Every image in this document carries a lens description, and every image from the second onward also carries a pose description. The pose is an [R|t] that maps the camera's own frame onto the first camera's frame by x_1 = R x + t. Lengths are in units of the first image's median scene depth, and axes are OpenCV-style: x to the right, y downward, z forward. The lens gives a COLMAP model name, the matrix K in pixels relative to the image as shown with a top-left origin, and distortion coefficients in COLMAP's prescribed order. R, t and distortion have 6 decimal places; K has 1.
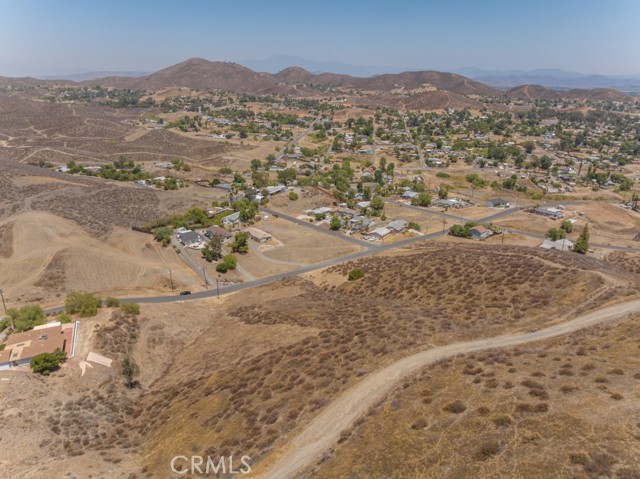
lens RADIAL K [[449.8, 0, 323.2], [0, 449.8, 238.4], [0, 0, 1]] dist [-0.040223, 0.006528]
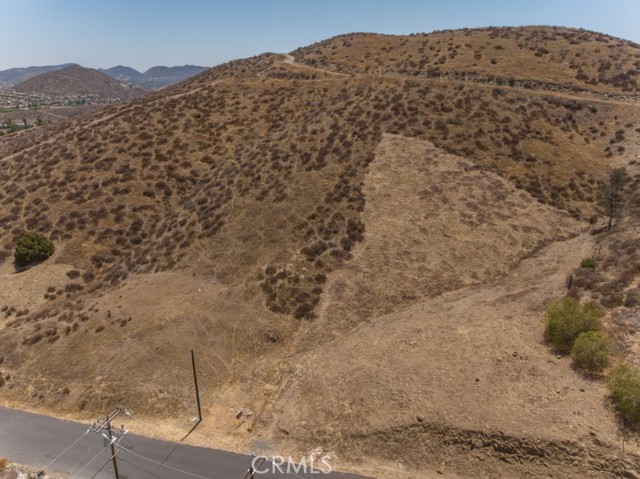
lens RADIAL K [[449.8, 0, 321.4], [0, 449.8, 236.0], [0, 0, 1]] dist [-0.040223, 0.006528]
pose [[-0.544084, -0.284613, 0.789284, -0.259060], [0.276328, 0.827443, 0.488856, -0.038934], [-0.792222, 0.484080, -0.371552, 0.567112]]
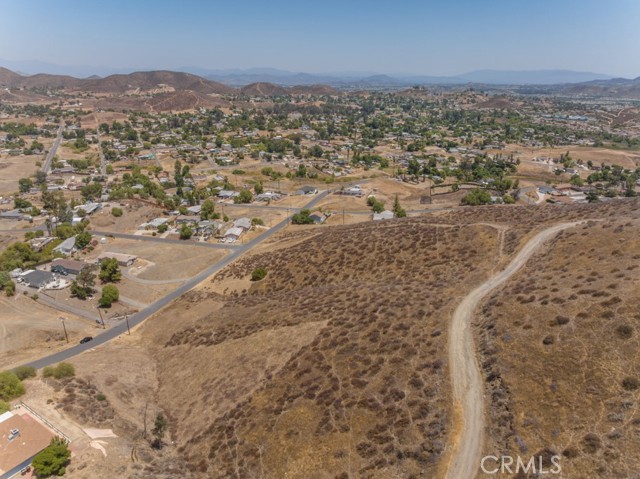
lens RADIAL K [[449.8, 0, 323.6], [0, 449.8, 236.8], [0, 0, 1]] dist [-0.040223, 0.006528]
pose [[0.840822, -0.180630, 0.510286, -0.185585], [0.181685, 0.982170, 0.048296, -0.014488], [-0.509911, 0.052103, 0.858648, 0.034798]]
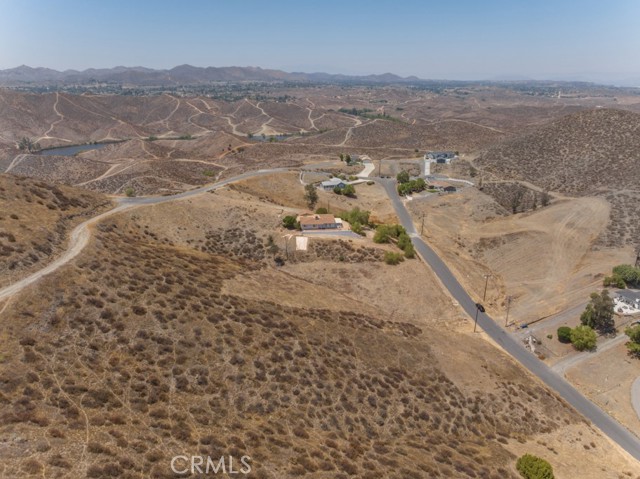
lens RADIAL K [[449.8, 0, 324.5], [0, 449.8, 239.1], [0, 0, 1]] dist [-0.040223, 0.006528]
pose [[-0.341424, 0.313322, -0.886148, 0.278113], [-0.321718, 0.846895, 0.423398, -0.139210], [0.883135, 0.429649, -0.188349, 0.487137]]
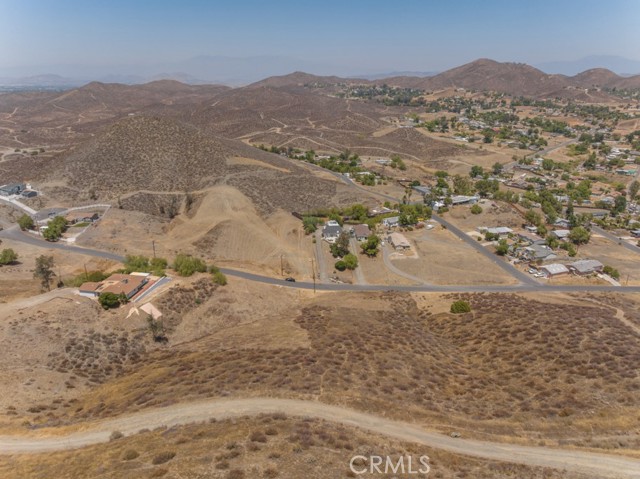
lens RADIAL K [[449.8, 0, 322.5], [0, 449.8, 239.4], [0, 0, 1]] dist [-0.040223, 0.006528]
pose [[0.820205, 0.193403, -0.538385, 0.178037], [-0.193280, 0.979463, 0.057398, -0.027181], [0.538429, 0.056981, 0.840742, 0.080826]]
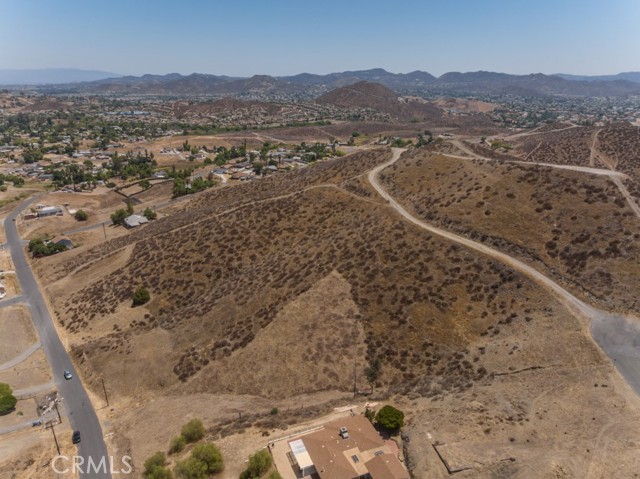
lens RADIAL K [[449.8, 0, 322.8], [0, 449.8, 236.8], [0, 0, 1]] dist [-0.040223, 0.006528]
pose [[0.035565, -0.336327, 0.941074, -0.439575], [0.334992, 0.891202, 0.305843, -0.109124], [-0.941550, 0.304374, 0.144362, 0.298013]]
